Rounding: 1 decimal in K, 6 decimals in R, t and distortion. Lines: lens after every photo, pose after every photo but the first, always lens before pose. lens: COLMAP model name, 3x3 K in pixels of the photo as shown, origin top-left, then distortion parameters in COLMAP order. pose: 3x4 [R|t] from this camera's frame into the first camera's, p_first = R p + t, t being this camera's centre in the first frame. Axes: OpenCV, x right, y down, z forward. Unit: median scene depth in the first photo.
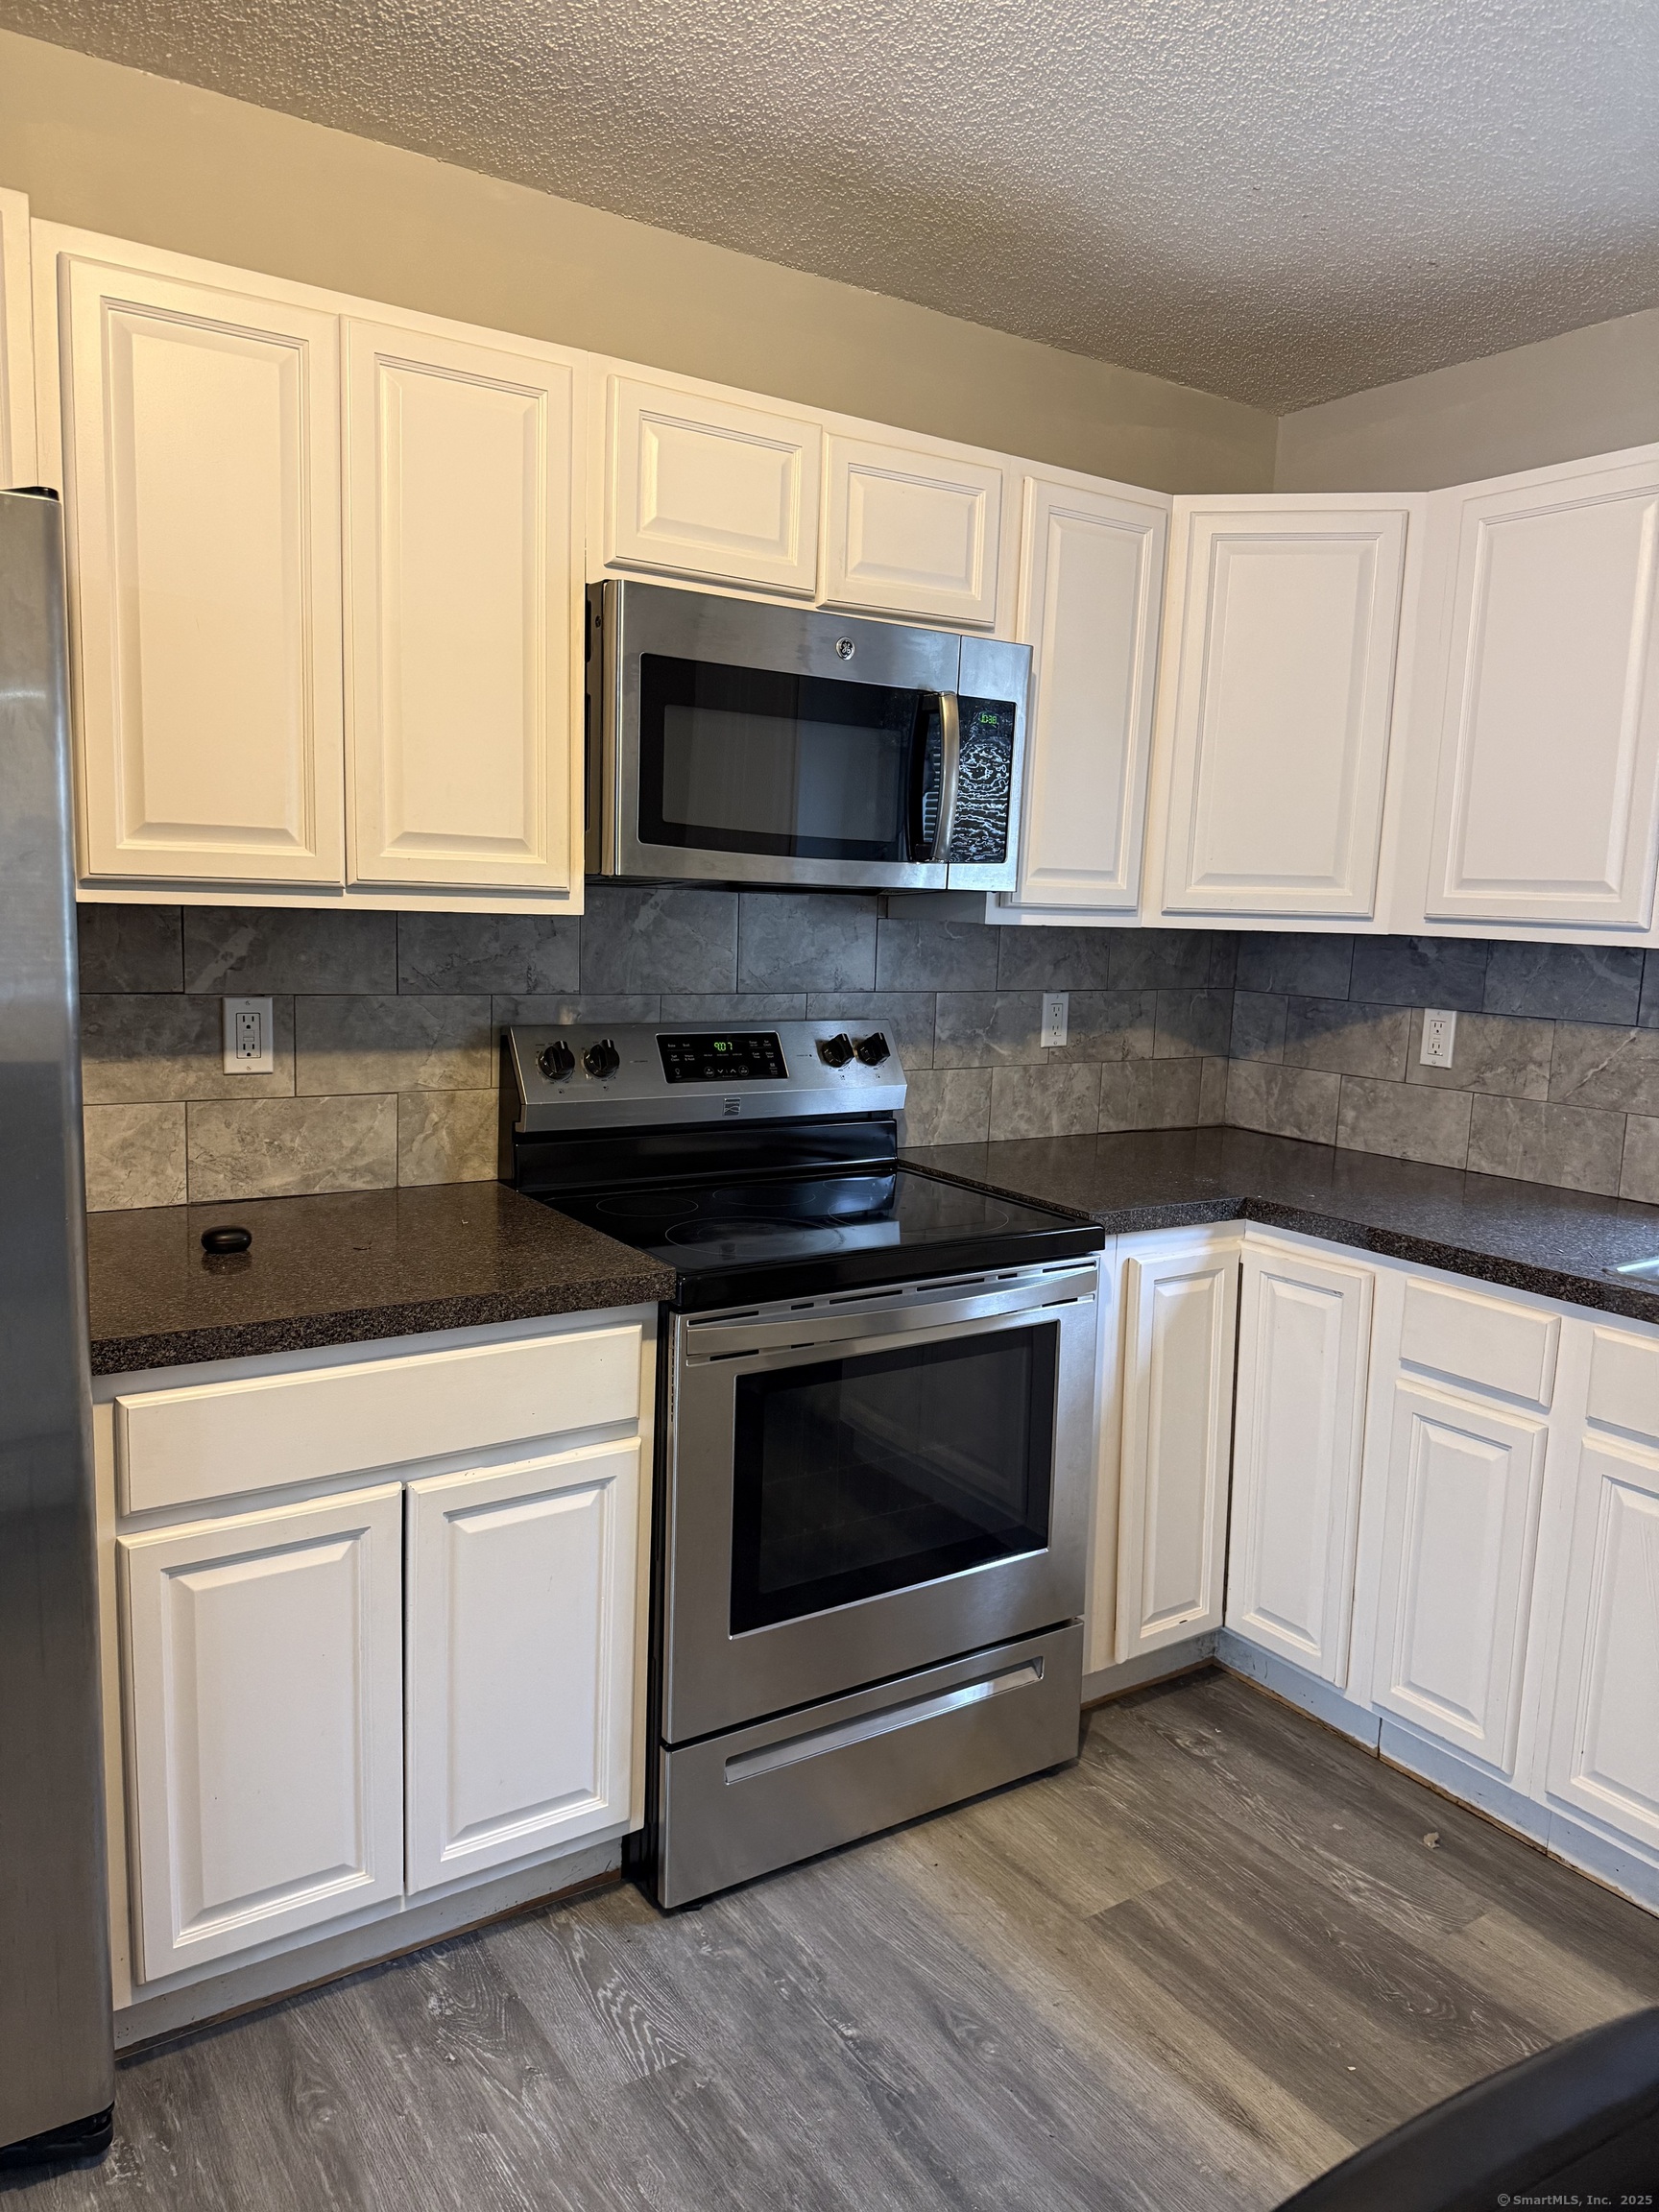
lens RADIAL K [[1557.3, 0, 824.4], [0, 1557.3, 1114.7], [0, 0, 1]] dist [0.041589, -0.047497]
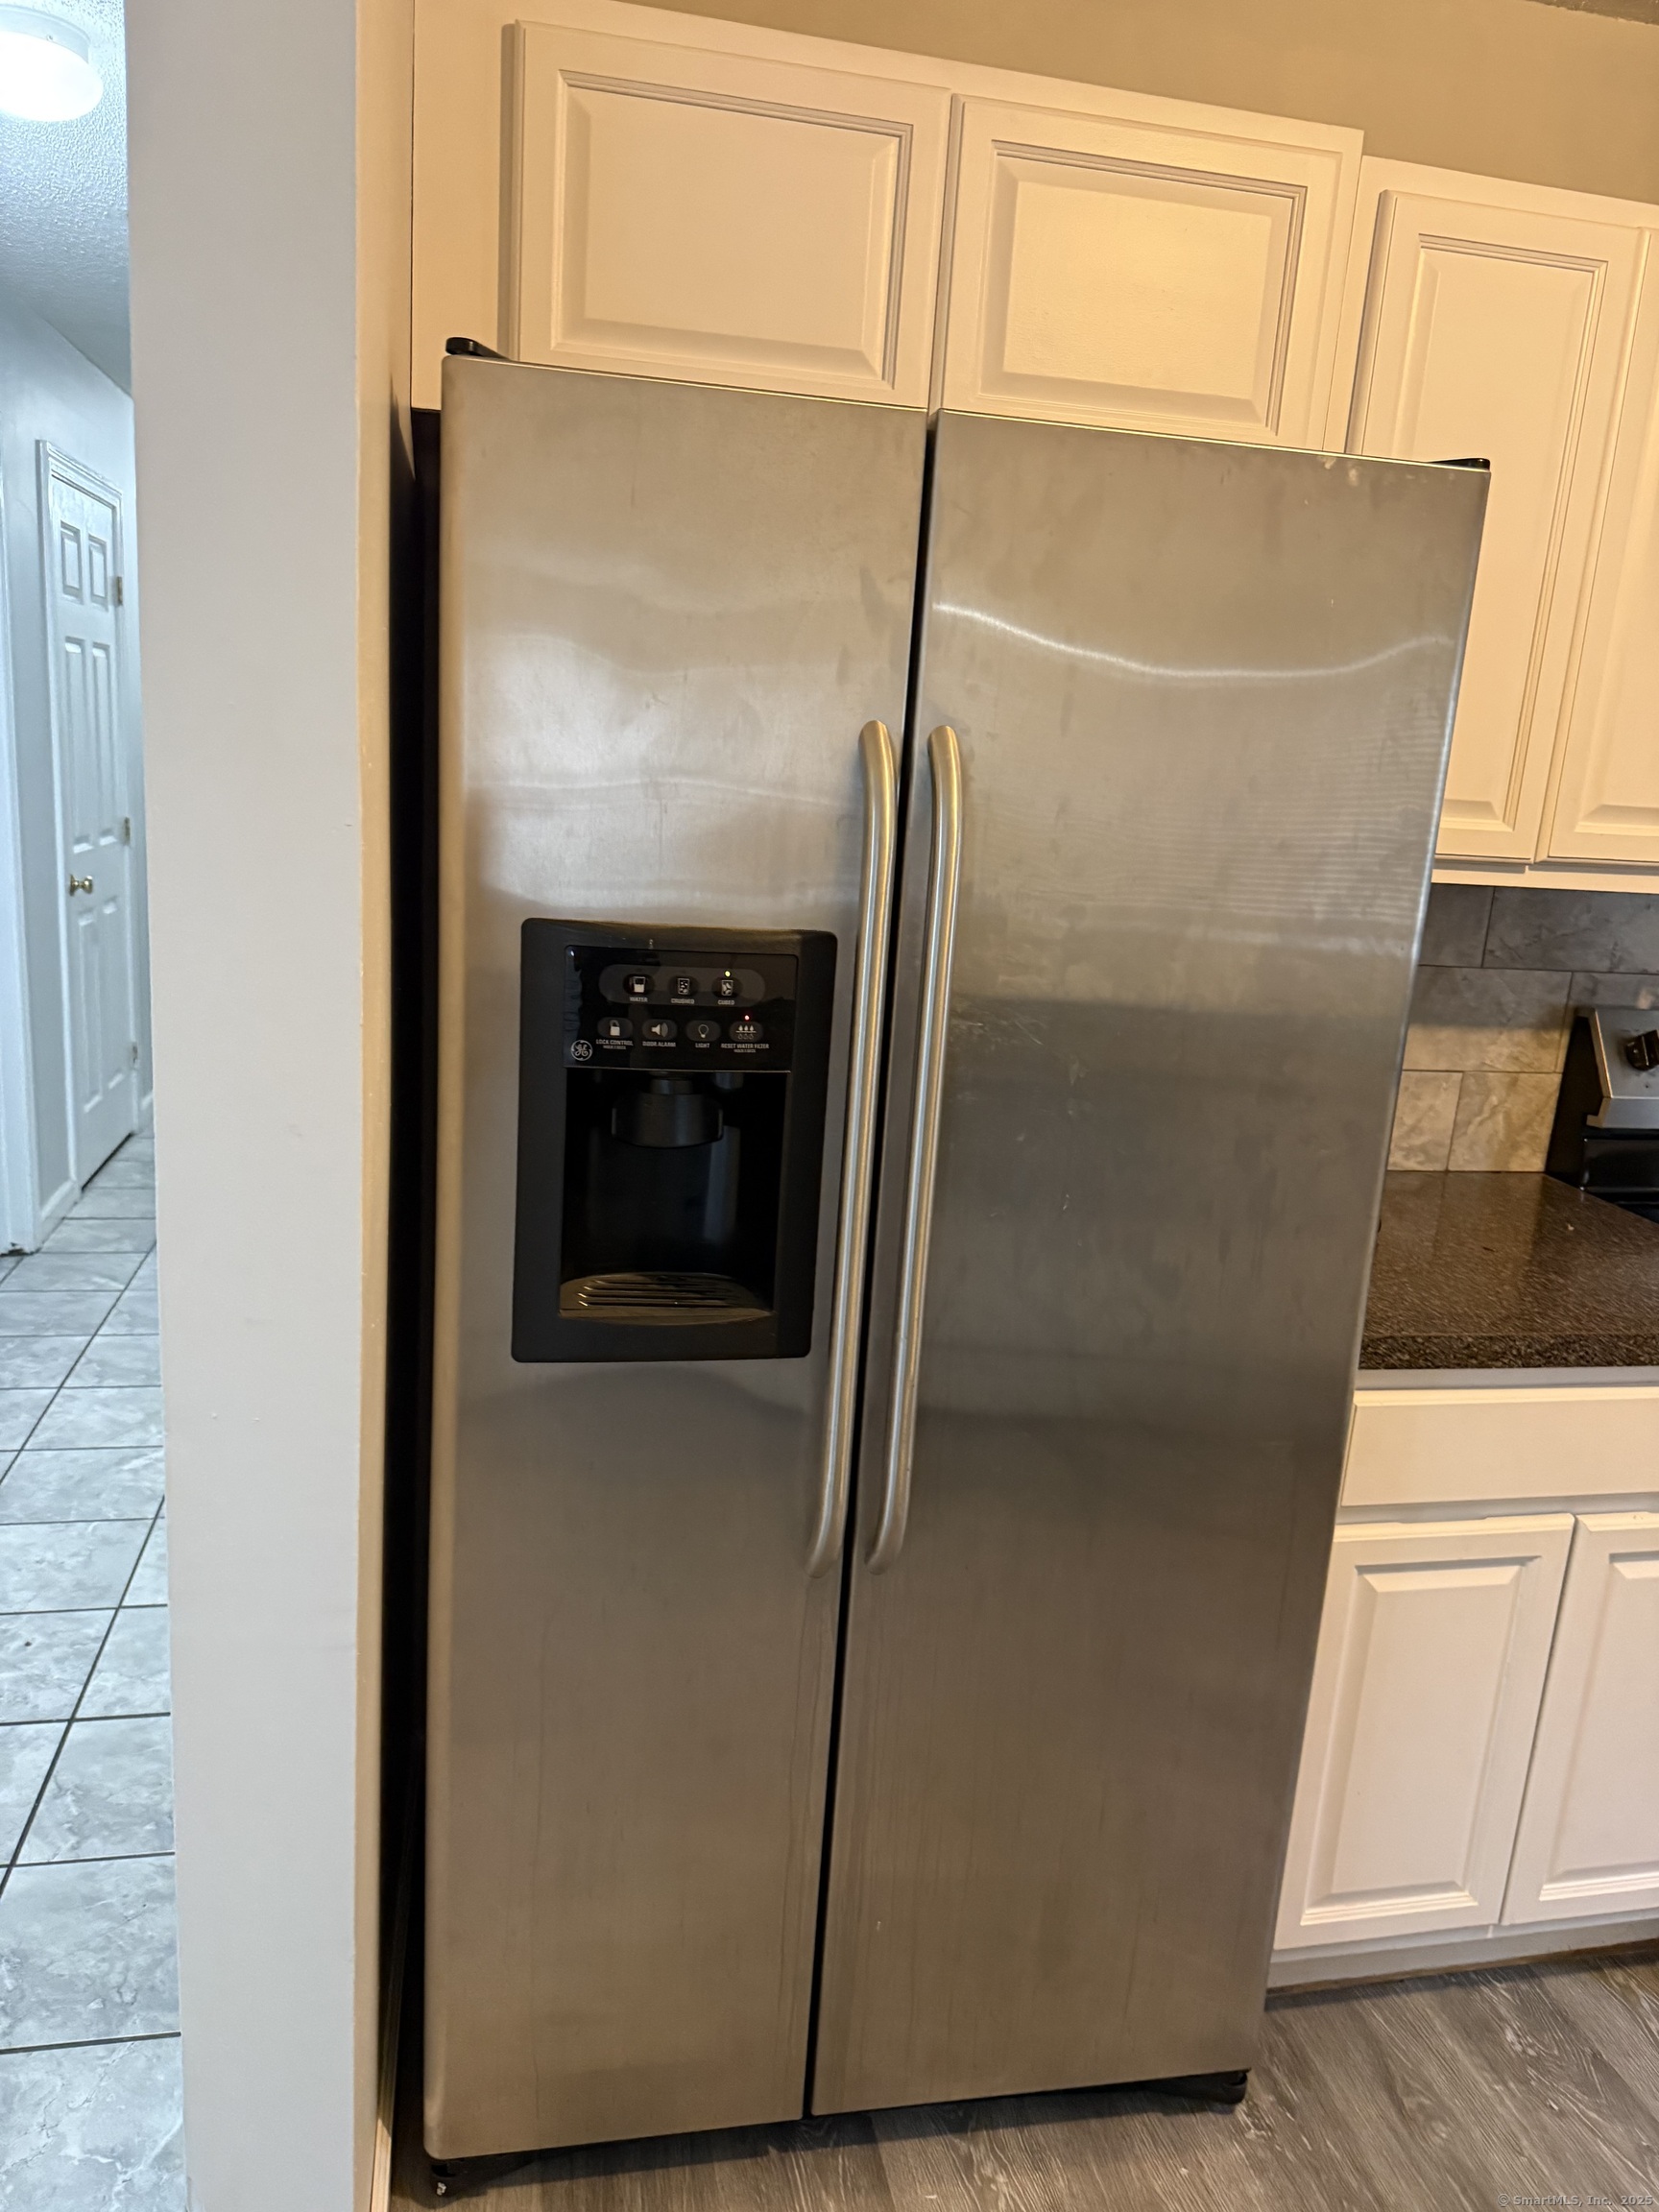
lens RADIAL K [[1557.3, 0, 807.9], [0, 1557.3, 1116.5], [0, 0, 1]] dist [0.041589, -0.047497]
pose [[0.927057, 0.108201, -0.358968, -0.305019], [-0.084281, 0.993089, 0.081680, -0.031713], [0.365325, -0.045468, 0.929769, -0.023985]]
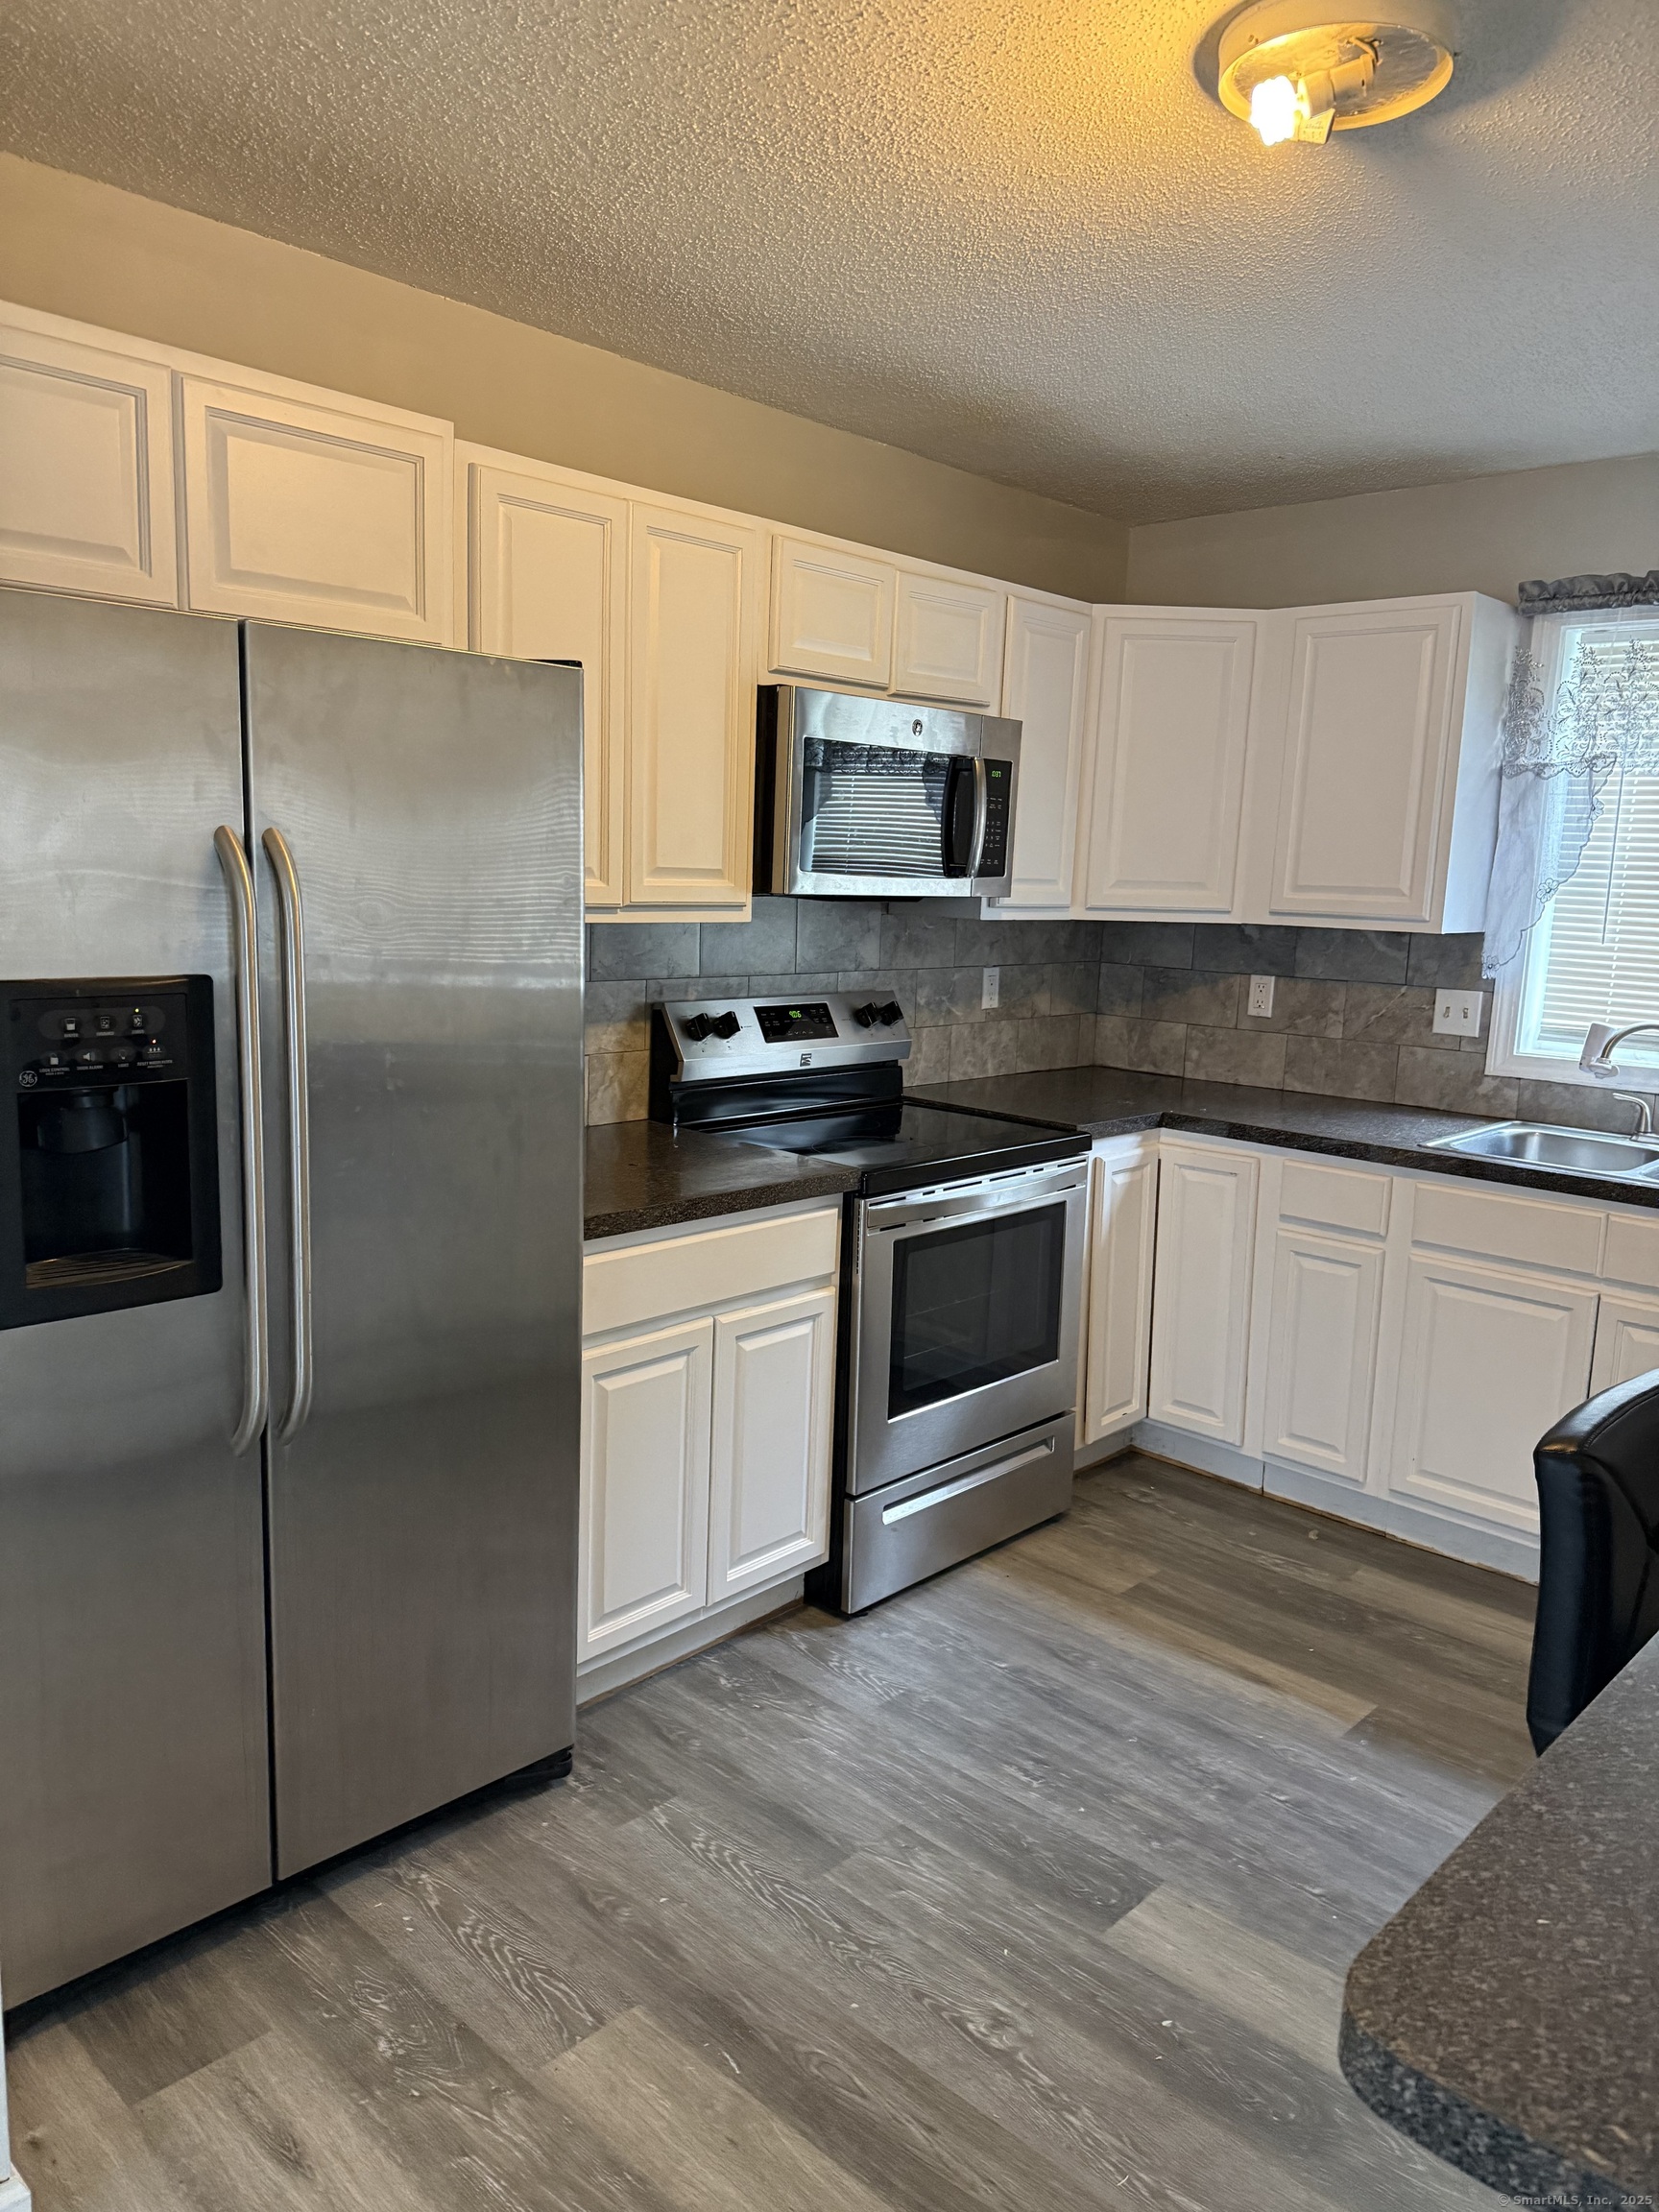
lens RADIAL K [[1557.3, 0, 822.4], [0, 1557.3, 1115.2], [0, 0, 1]] dist [0.041589, -0.047497]
pose [[0.974542, -0.037728, 0.221009, -0.383702], [0.032224, 0.999075, 0.028460, 0.006147], [-0.221879, -0.020613, 0.974856, -0.343969]]
